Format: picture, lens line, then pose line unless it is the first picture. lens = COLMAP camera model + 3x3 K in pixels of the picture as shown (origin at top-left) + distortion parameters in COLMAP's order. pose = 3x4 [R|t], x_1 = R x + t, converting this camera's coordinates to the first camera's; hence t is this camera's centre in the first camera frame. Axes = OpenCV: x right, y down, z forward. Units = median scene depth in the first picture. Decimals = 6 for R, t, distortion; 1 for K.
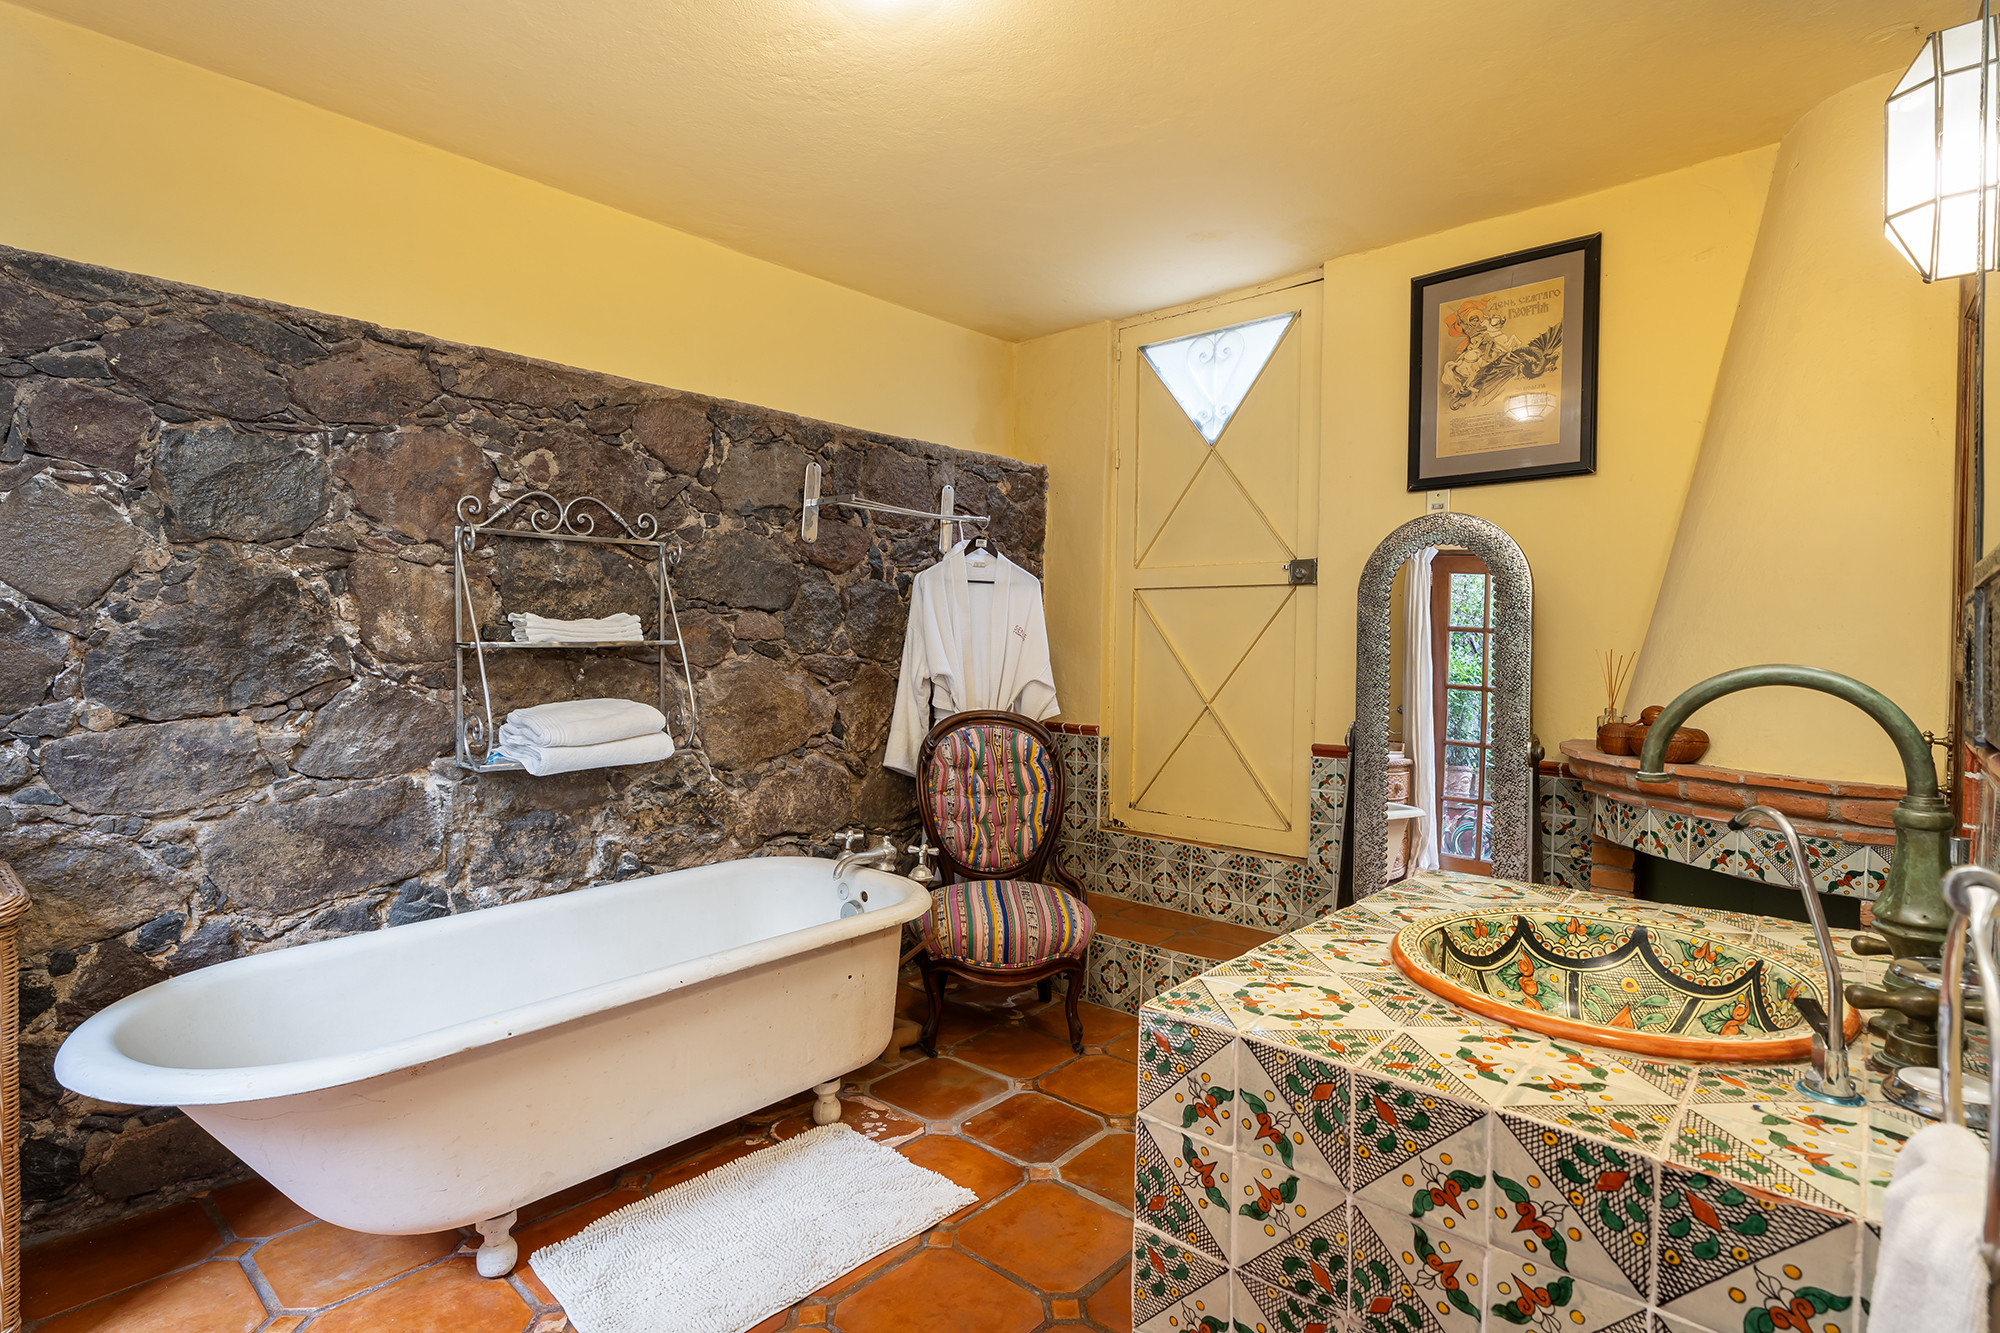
lens RADIAL K [[1024.1, 0, 1088.7], [0, 1024.1, 675.5], [0, 0, 1]] dist [0.003489, -0.002984]
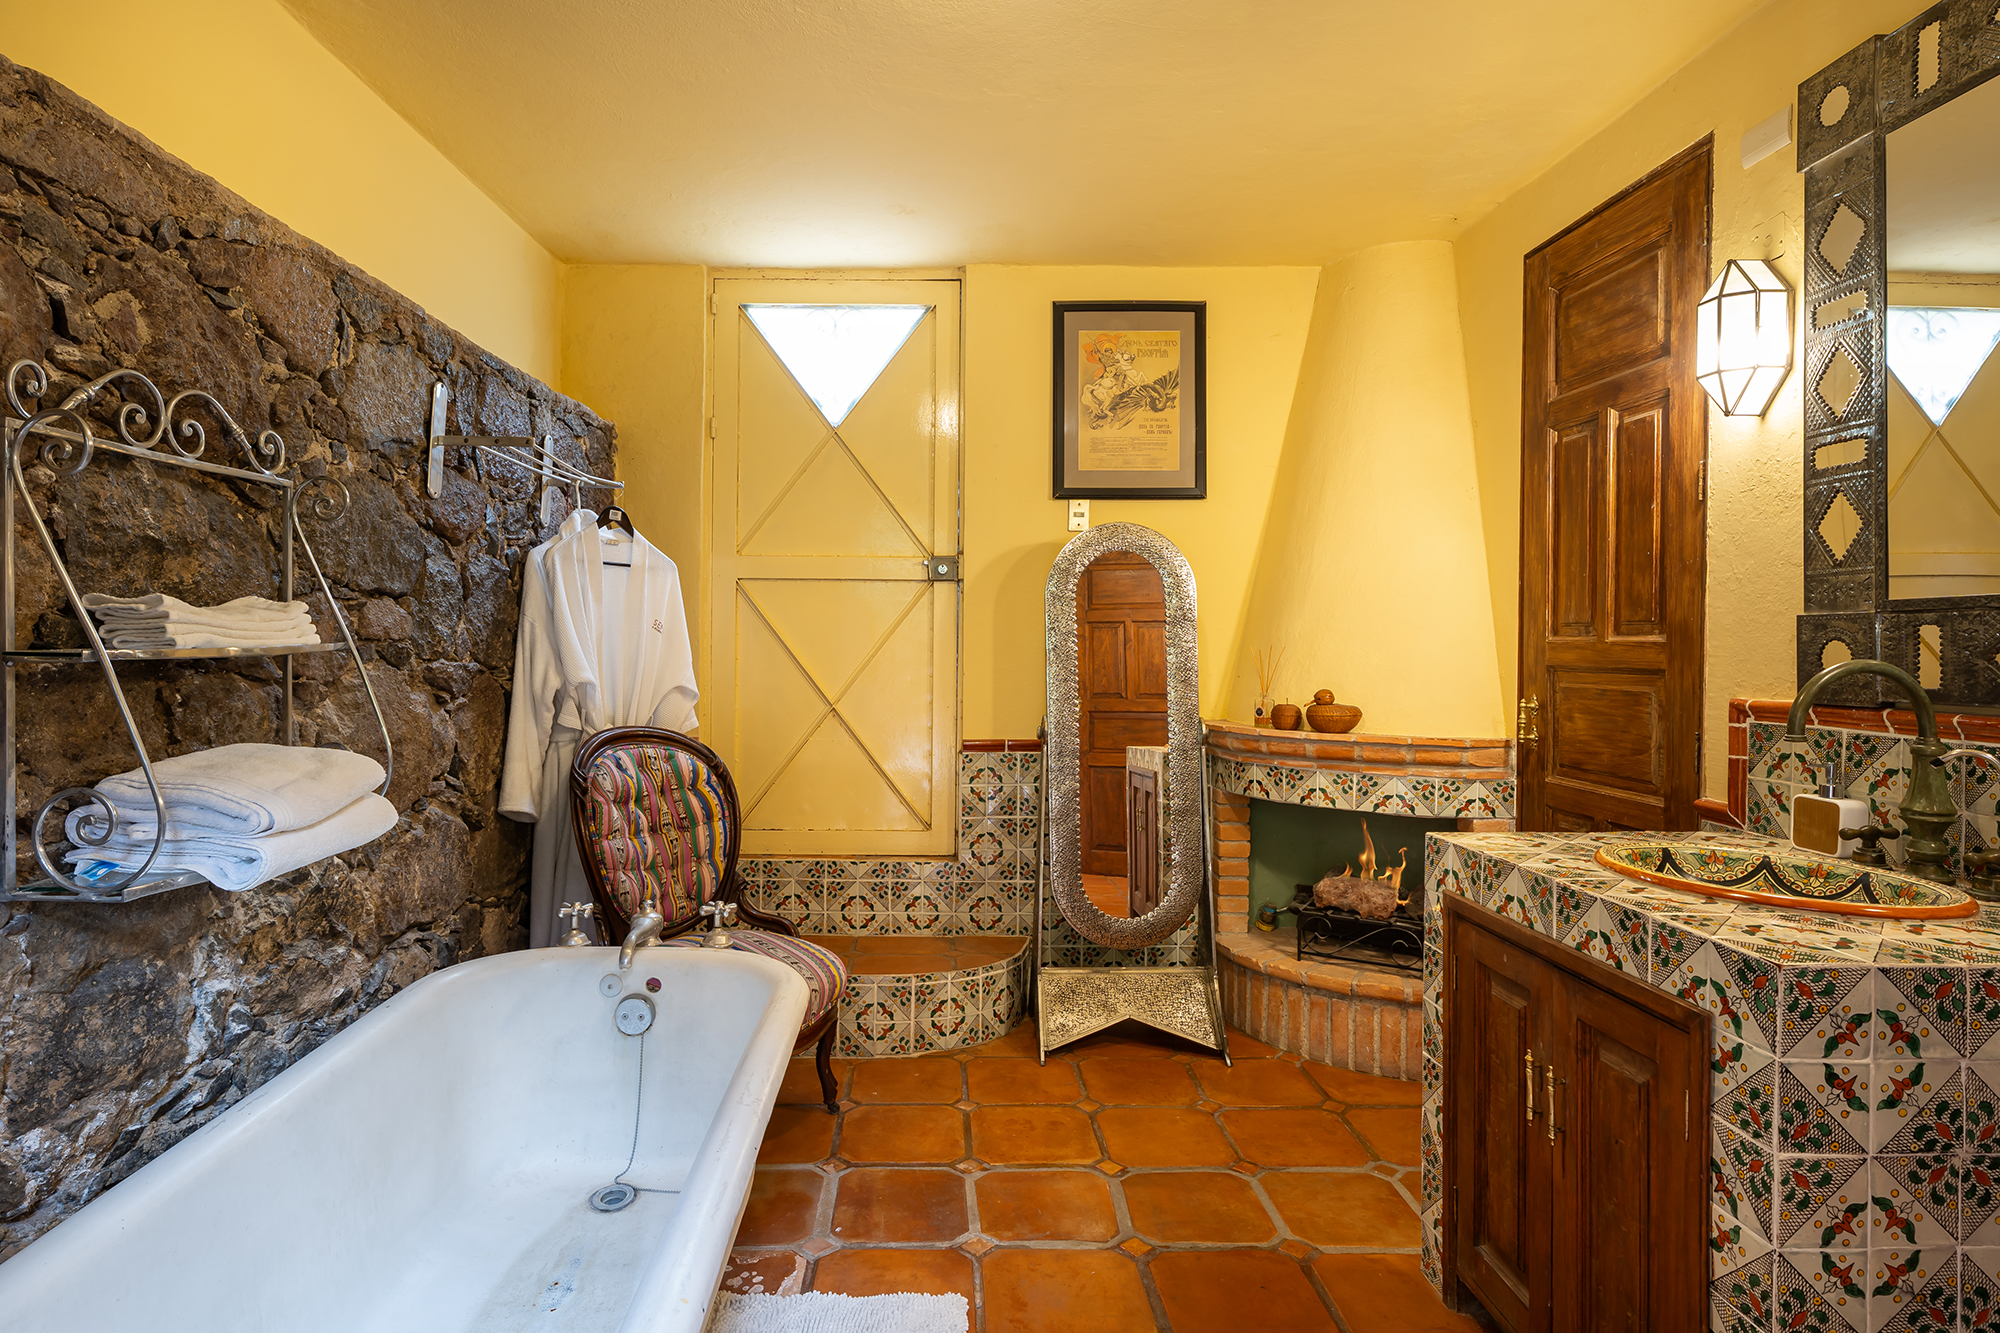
lens RADIAL K [[1024.1, 0, 997.5], [0, 1024.1, 659.8], [0, 0, 1]] dist [0.003489, -0.002984]
pose [[0.747261, -0.017957, 0.664288, -0.518682], [0.022289, 0.999750, 0.001952, -0.016374], [-0.664157, 0.013348, 0.747474, 0.273532]]
